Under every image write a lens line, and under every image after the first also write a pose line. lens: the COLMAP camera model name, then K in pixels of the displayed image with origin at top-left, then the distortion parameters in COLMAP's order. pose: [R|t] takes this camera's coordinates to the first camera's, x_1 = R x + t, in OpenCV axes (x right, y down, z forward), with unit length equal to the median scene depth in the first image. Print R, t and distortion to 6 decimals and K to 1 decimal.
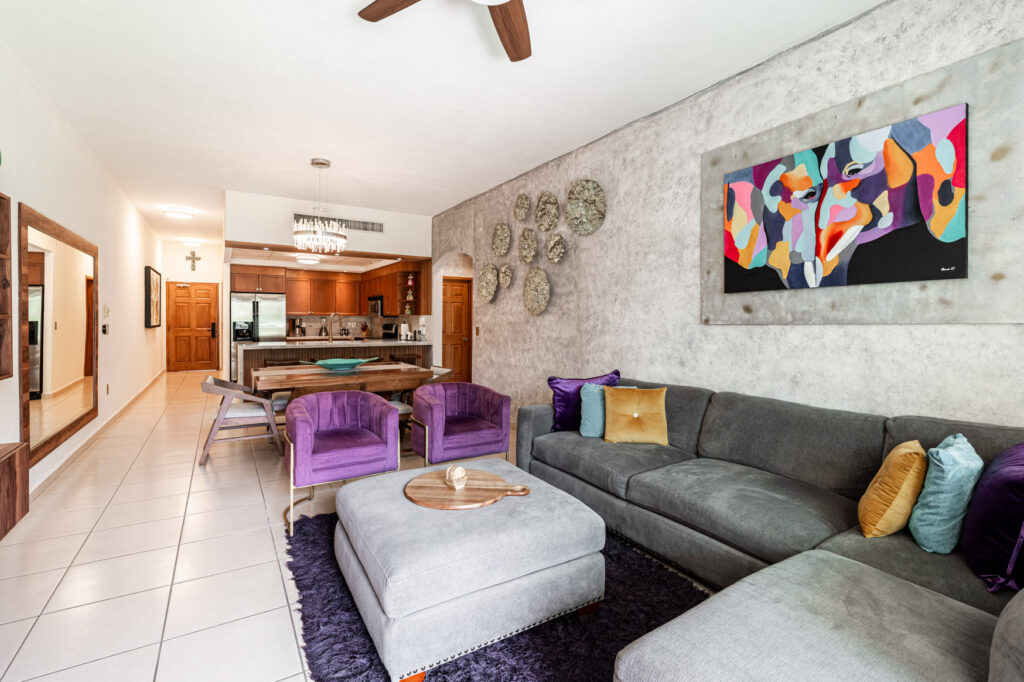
lens RADIAL K [[480.7, 0, 520.3], [0, 480.7, 326.1], [0, 0, 1]] dist [0.001625, 0.000099]
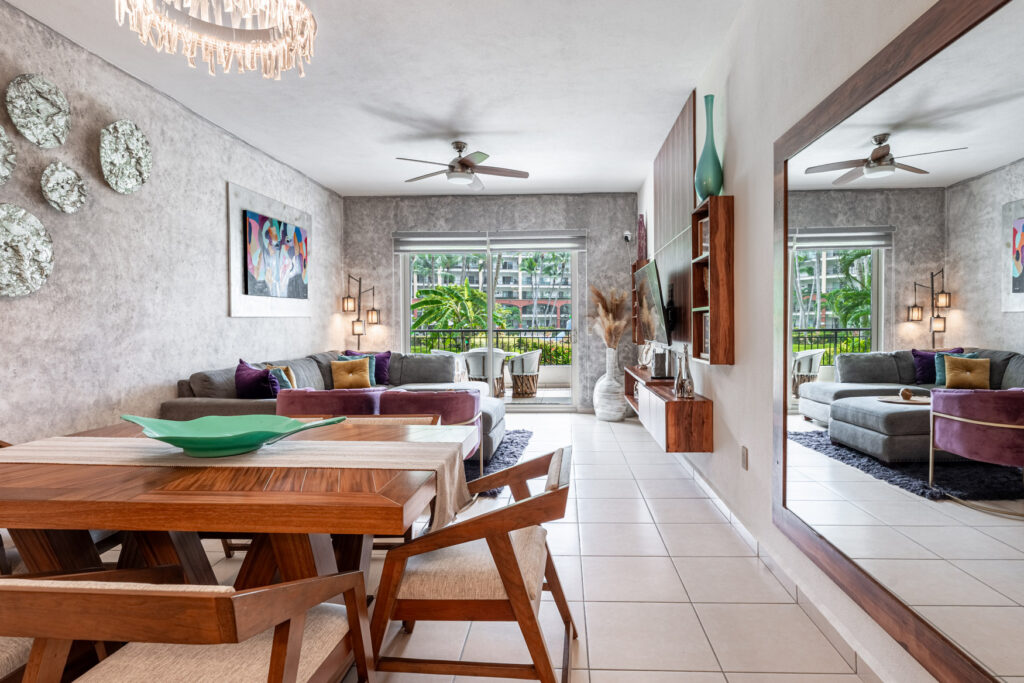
lens RADIAL K [[543.4, 0, 536.9], [0, 543.4, 329.0], [0, 0, 1]] dist [0.000529, -0.000009]
pose [[-0.820363, -0.008665, 0.571778, -0.850743], [0.005905, 0.999704, 0.023623, -0.000736], [-0.571813, 0.022755, -0.820068, 1.320415]]
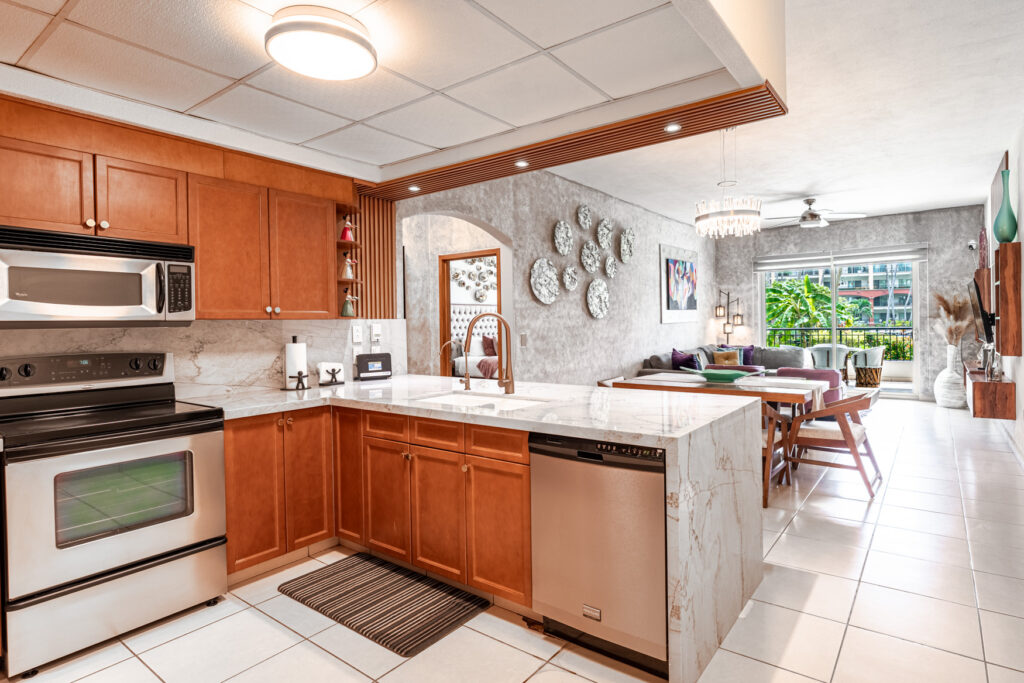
lens RADIAL K [[543.4, 0, 548.7], [0, 543.4, 327.6], [0, 0, 1]] dist [0.000529, -0.000009]
pose [[-0.385112, -0.009260, 0.922823, -1.283357], [0.025442, 0.999463, 0.020646, -0.037309], [-0.922519, 0.031429, -0.384670, 1.848149]]
